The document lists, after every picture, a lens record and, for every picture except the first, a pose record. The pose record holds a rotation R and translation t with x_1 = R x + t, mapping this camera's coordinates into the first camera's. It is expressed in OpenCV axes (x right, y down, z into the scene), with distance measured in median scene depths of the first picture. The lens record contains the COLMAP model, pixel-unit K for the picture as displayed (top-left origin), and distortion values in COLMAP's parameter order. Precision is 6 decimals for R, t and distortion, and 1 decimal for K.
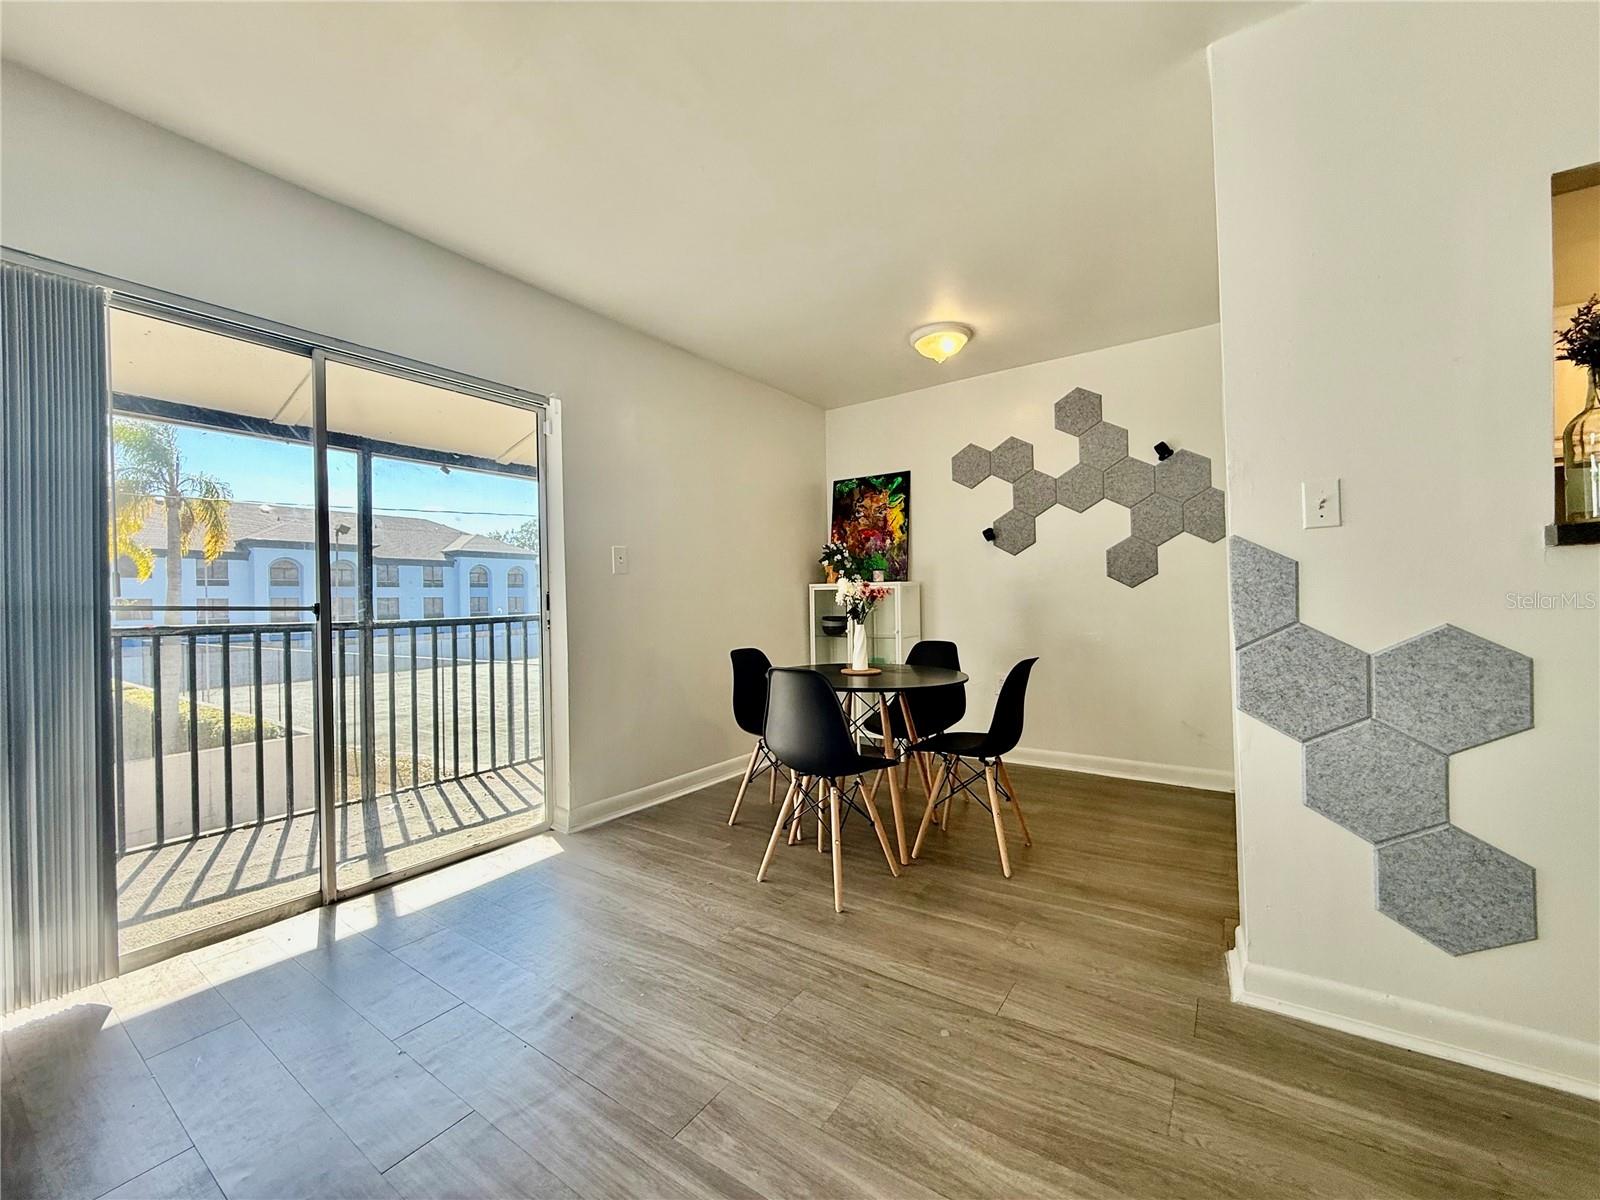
lens RADIAL K [[638.0, 0, 795.5], [0, 638.0, 599.5], [0, 0, 1]] dist [-0.000019, 0.000487]
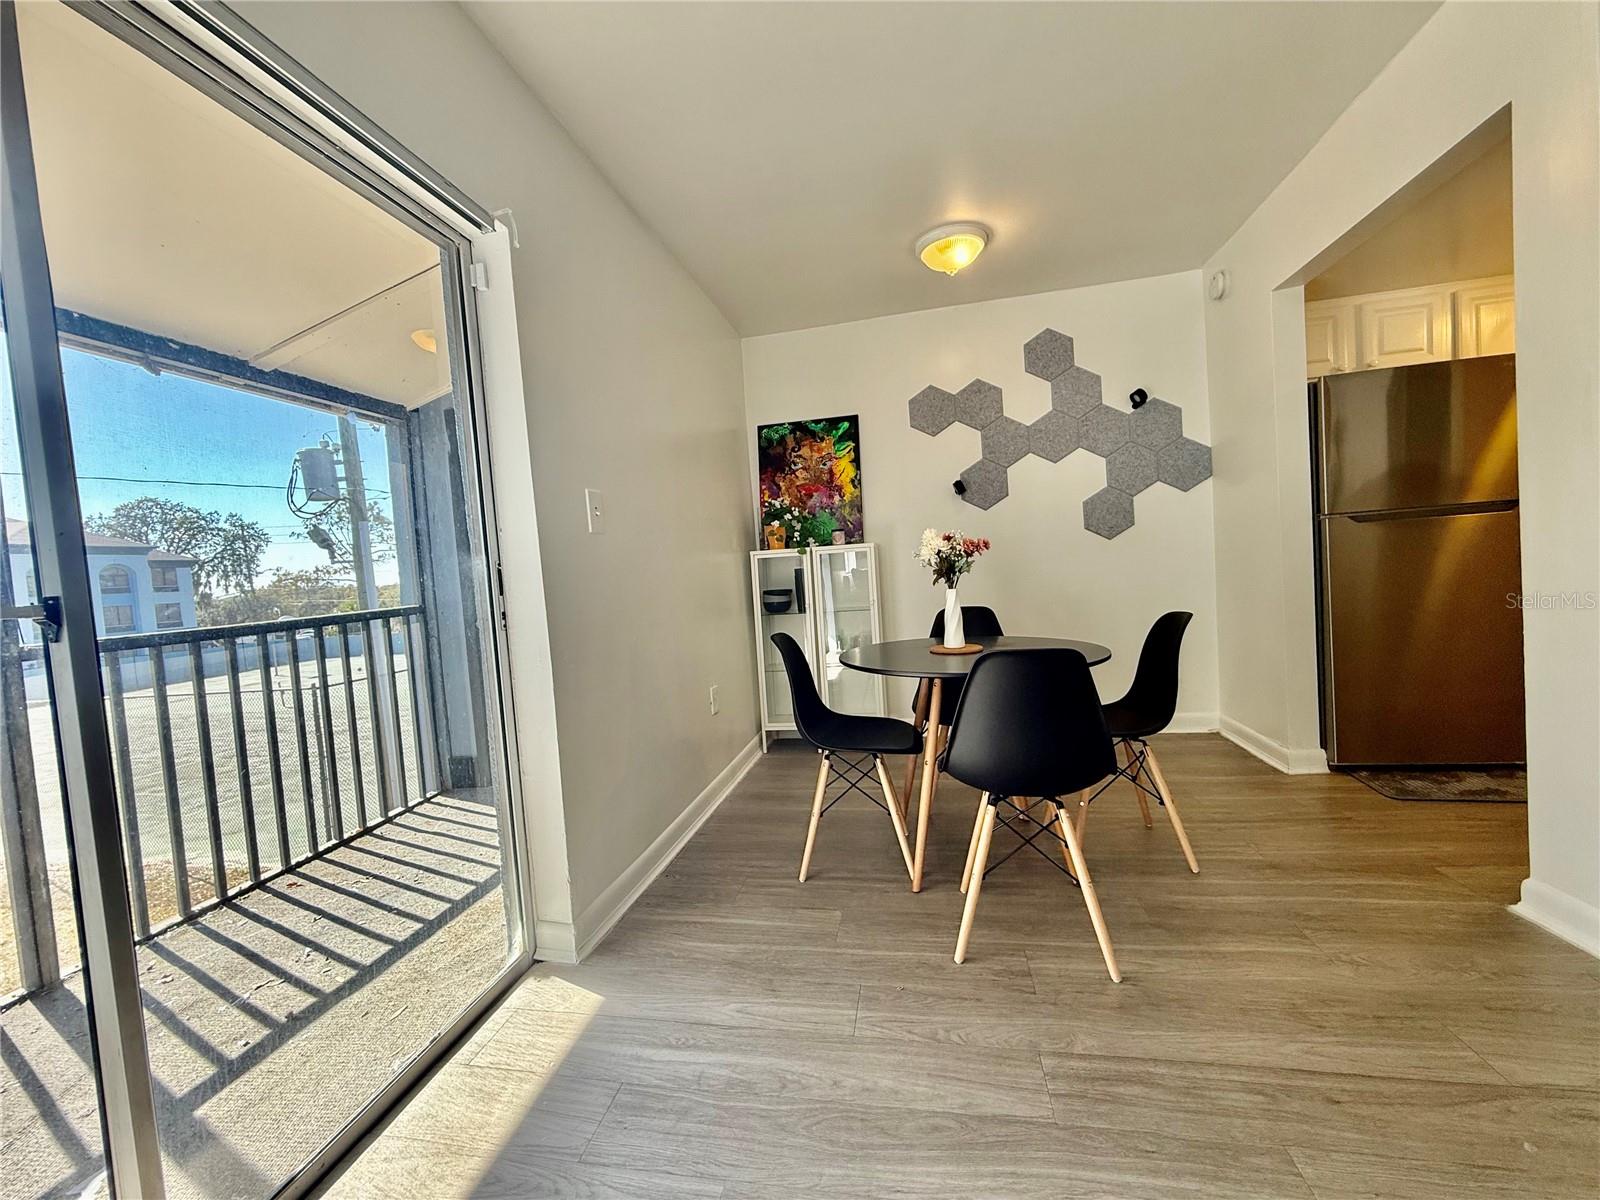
lens RADIAL K [[638.0, 0, 795.5], [0, 638.0, 599.5], [0, 0, 1]] dist [-0.000019, 0.000487]
pose [[0.914796, -0.063521, 0.398891, -0.293461], [0.052285, 0.997870, 0.038997, 0.009382], [-0.400518, -0.014818, 0.916169, 0.281109]]
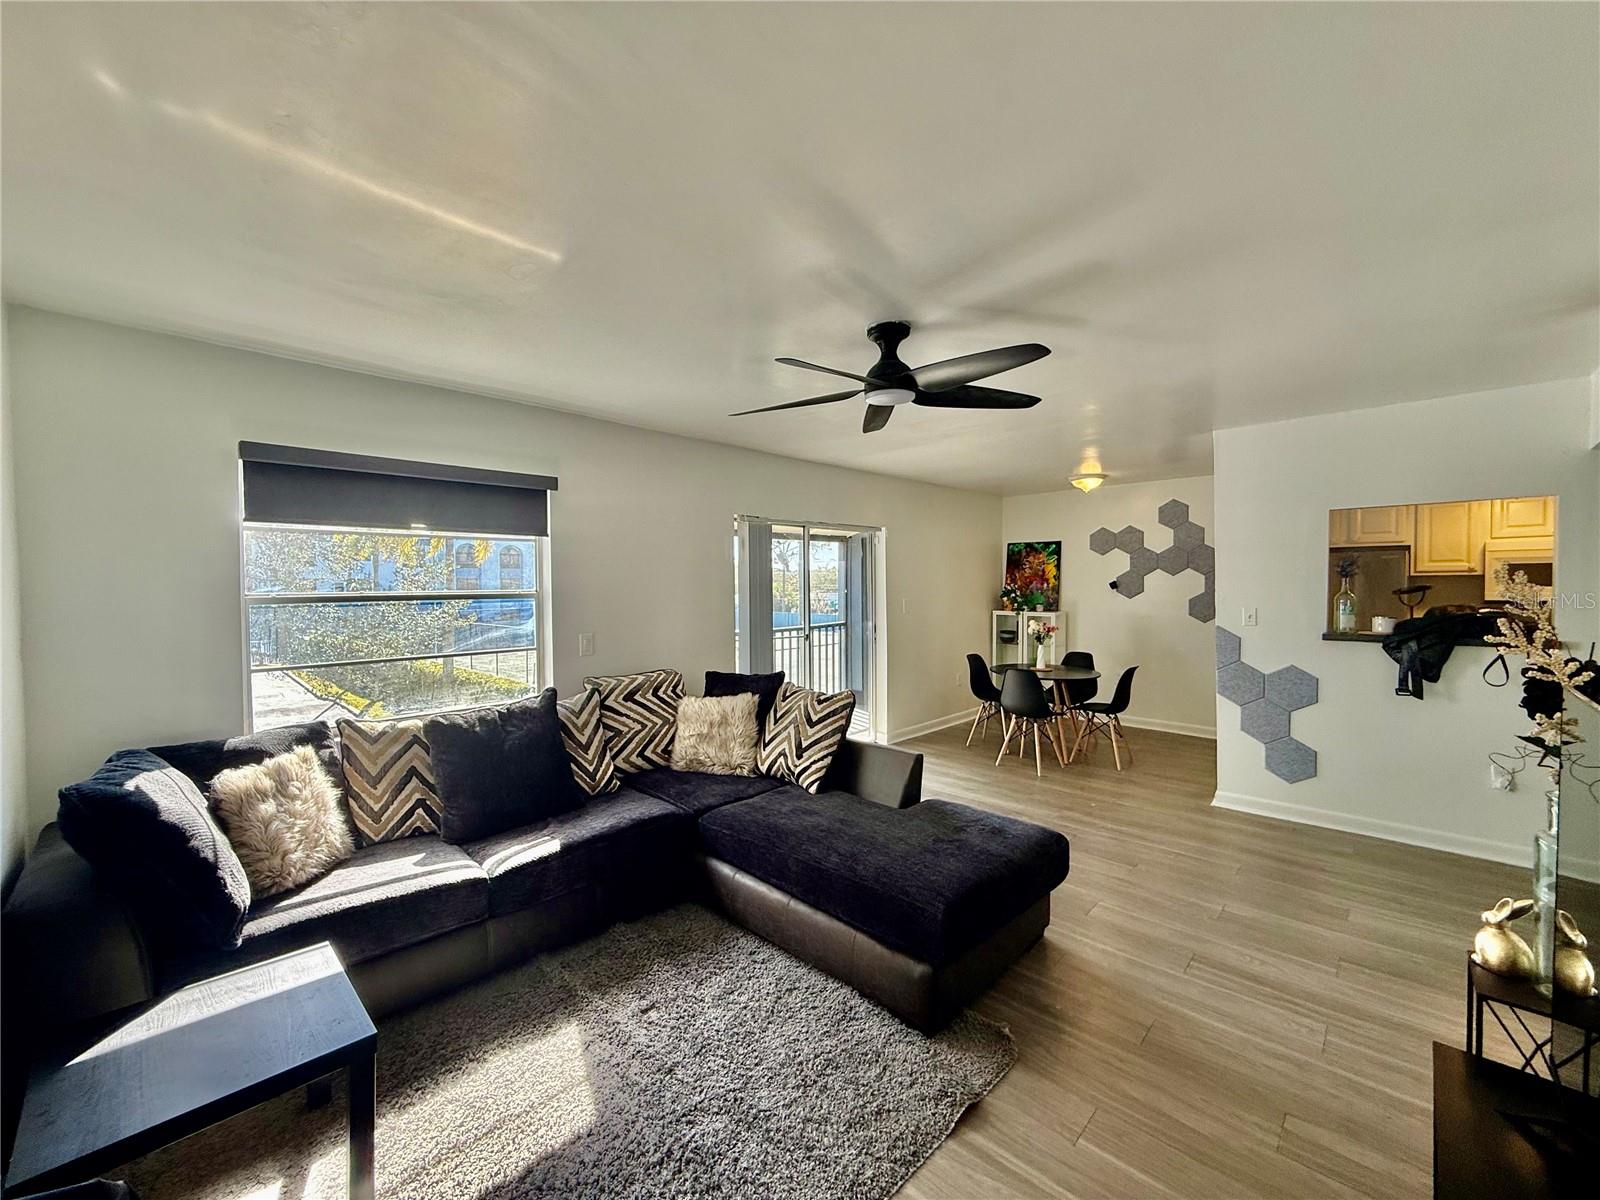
lens RADIAL K [[638.0, 0, 795.5], [0, 638.0, 599.5], [0, 0, 1]] dist [-0.000019, 0.000487]
pose [[0.987022, 0.018058, -0.159566, -0.248537], [-0.013090, 0.999398, 0.032130, -0.113916], [0.160050, -0.029624, 0.986664, -0.772404]]
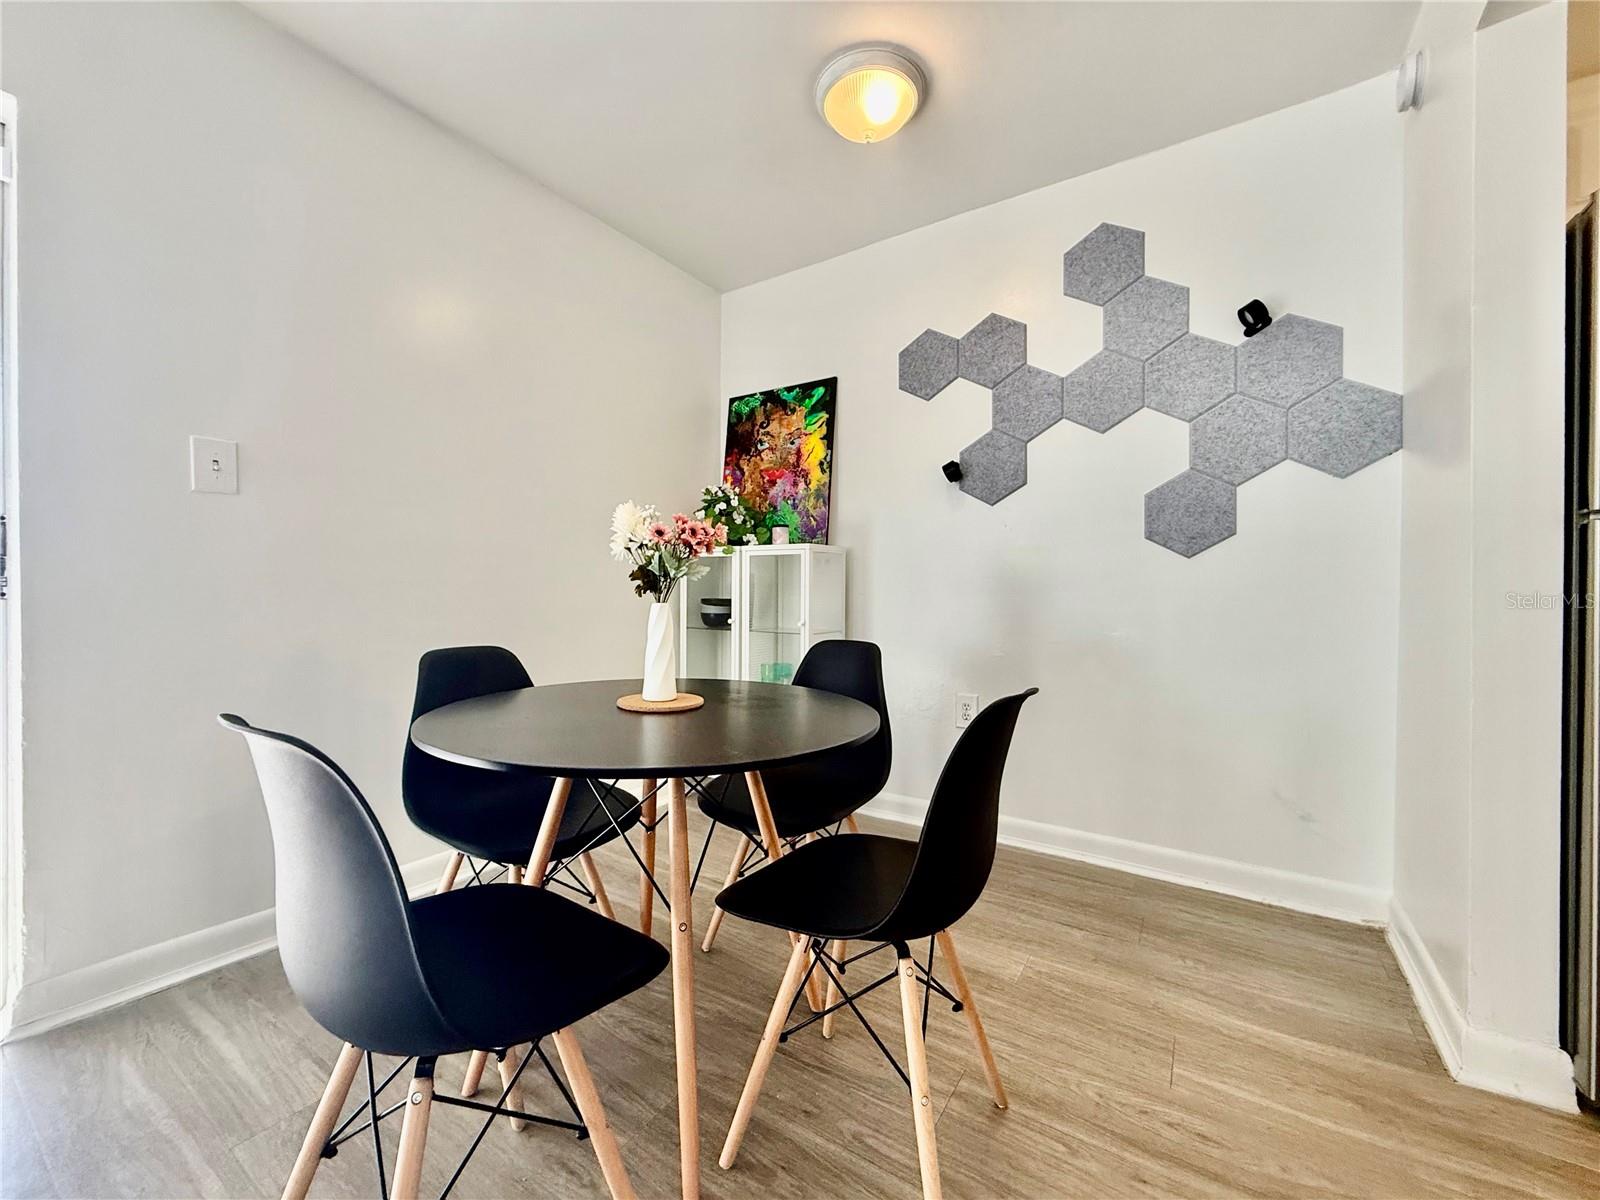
lens RADIAL K [[638.0, 0, 795.5], [0, 638.0, 599.5], [0, 0, 1]] dist [-0.000019, 0.000487]
pose [[0.999264, 0.025773, 0.028399, 0.143450], [-0.026040, 0.999620, 0.009049, 0.022970], [-0.028155, -0.009782, 0.999556, 0.402161]]
